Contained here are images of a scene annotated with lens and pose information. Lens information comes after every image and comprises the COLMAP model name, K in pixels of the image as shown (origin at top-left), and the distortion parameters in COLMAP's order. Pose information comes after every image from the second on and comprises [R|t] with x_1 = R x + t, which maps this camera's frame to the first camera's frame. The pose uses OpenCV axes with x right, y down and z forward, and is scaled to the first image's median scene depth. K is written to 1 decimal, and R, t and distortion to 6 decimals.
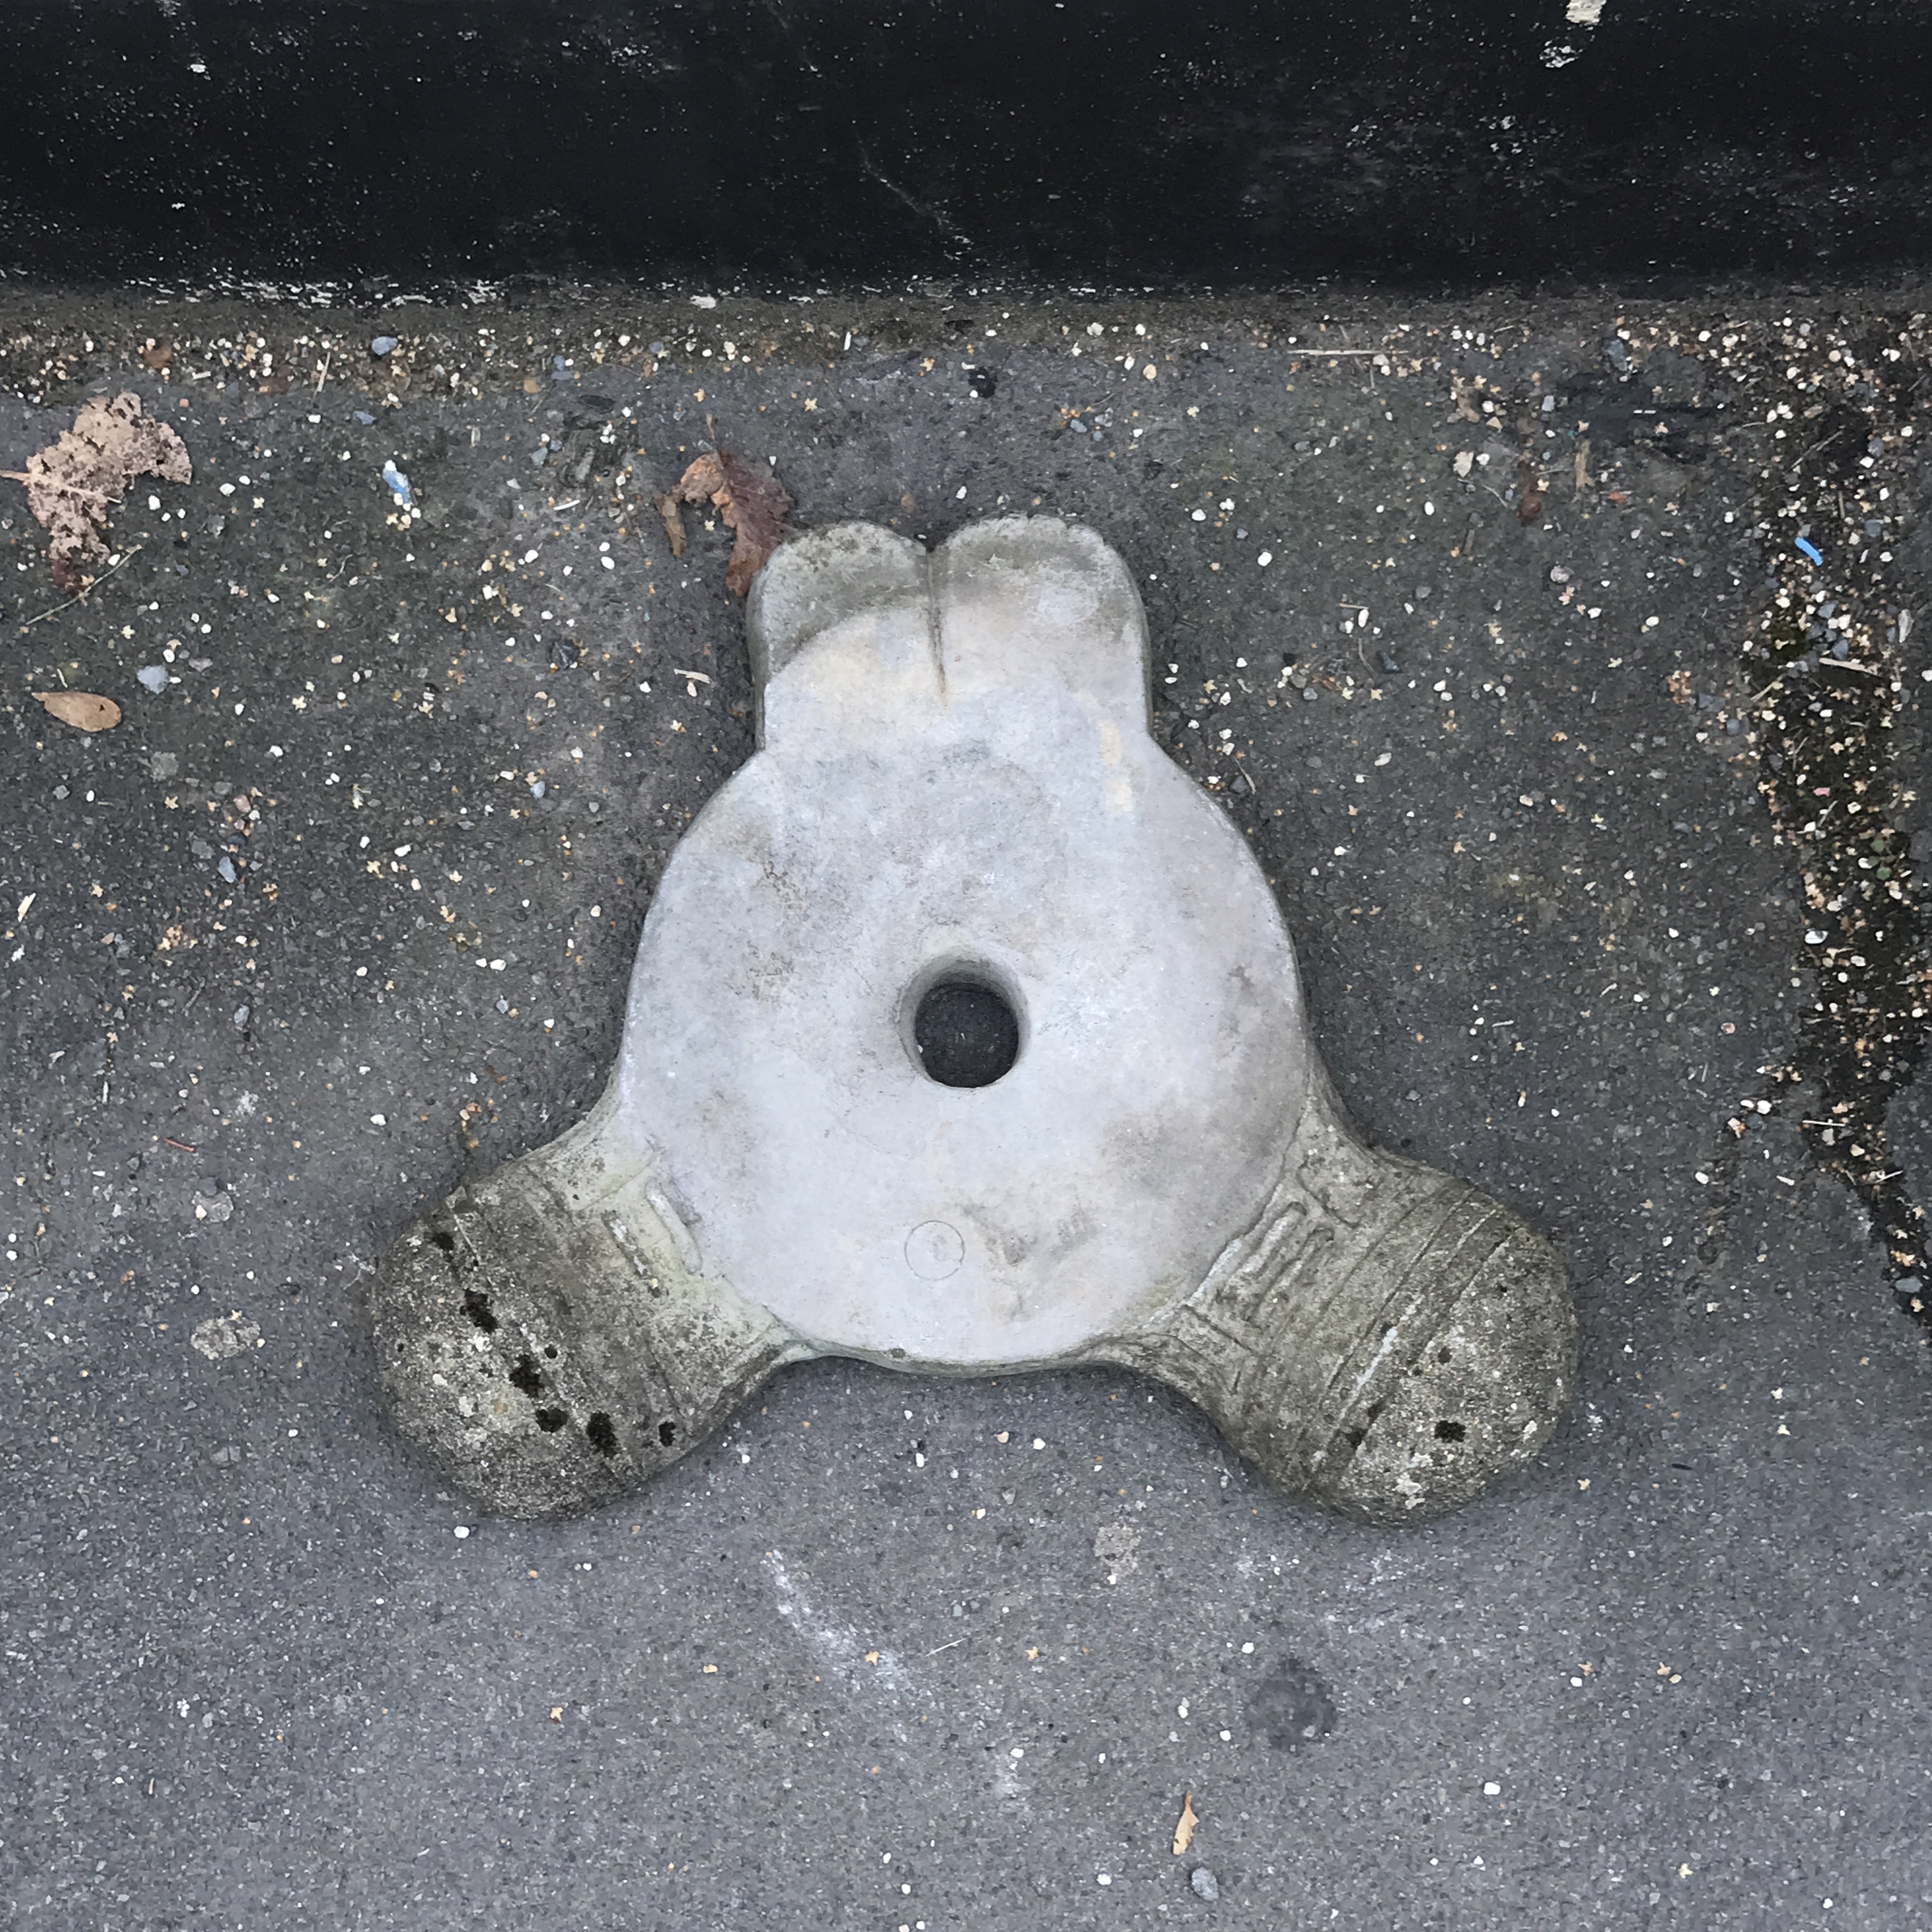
lens RADIAL K [[3285.8, 0, 966.0], [0, 3285.8, 966.0], [0, 0, 1]] dist [0.243299, -0.858411]
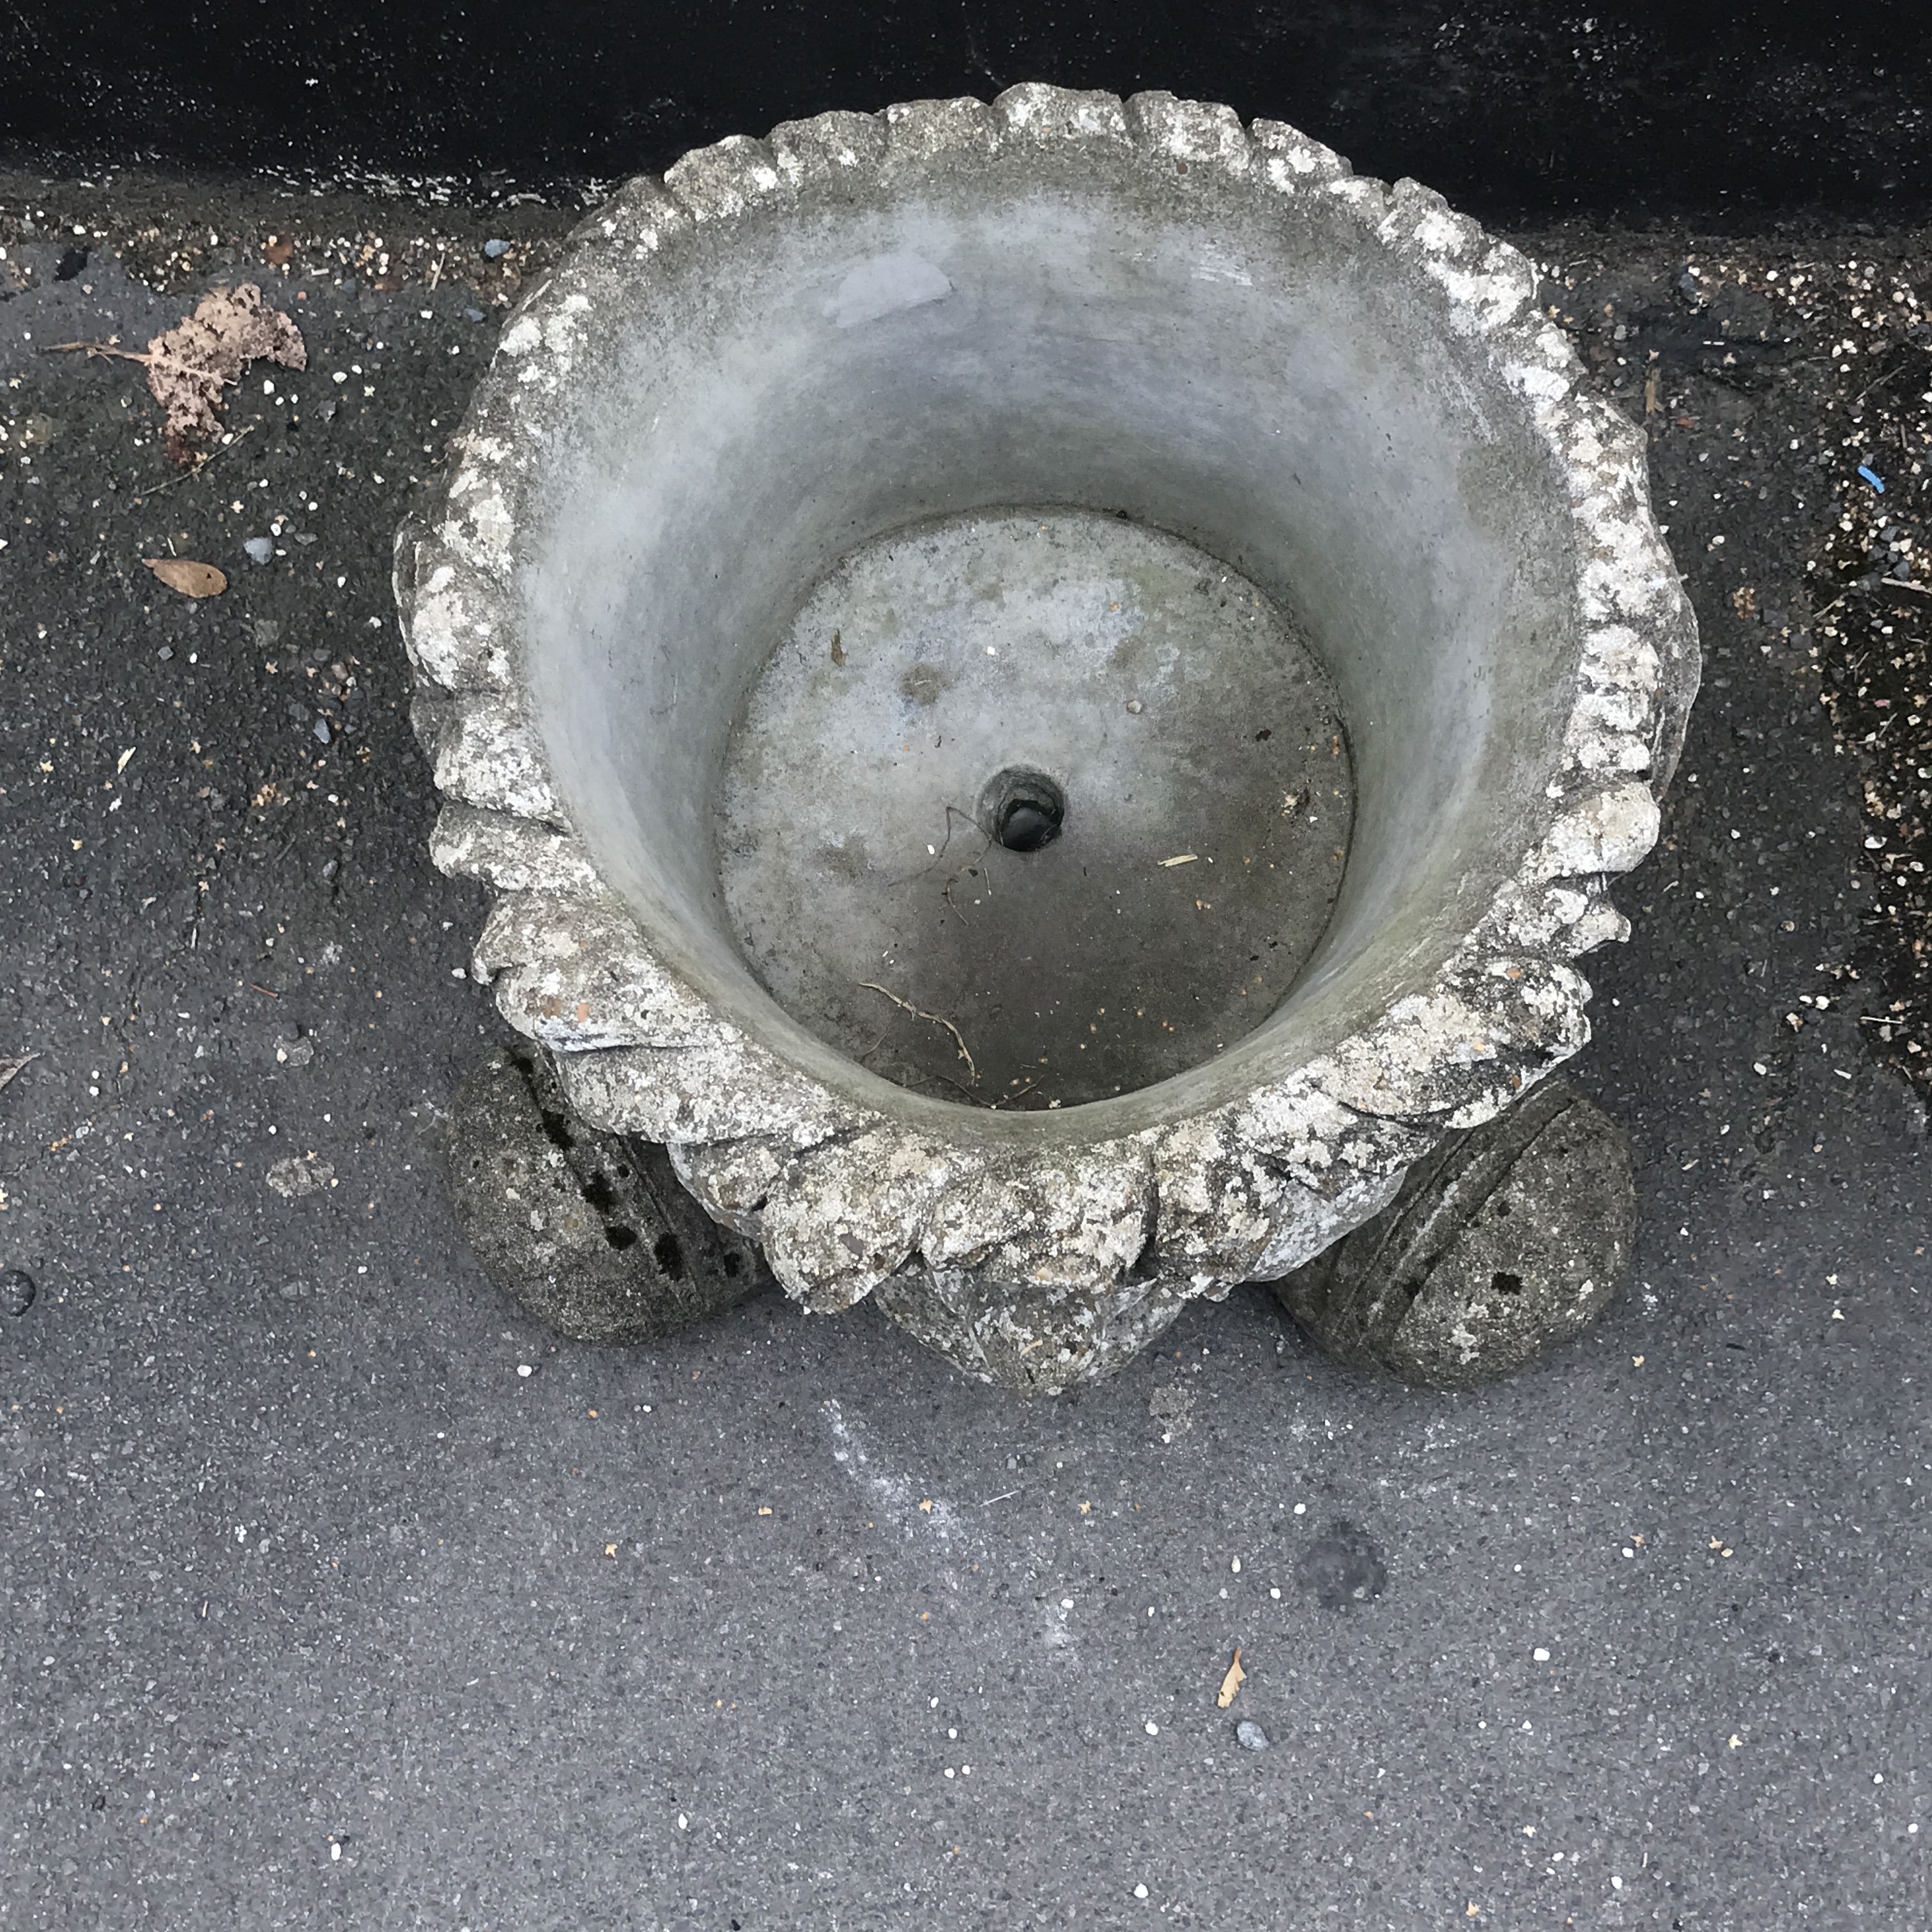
lens RADIAL K [[3285.8, 0, 966.0], [0, 3285.8, 966.0], [0, 0, 1]] dist [0.243299, -0.858411]
pose [[0.999387, 0.033764, -0.009262, -0.012201], [-0.034456, 0.995426, -0.089110, 0.132465], [0.006211, 0.089374, 0.995979, -0.014044]]
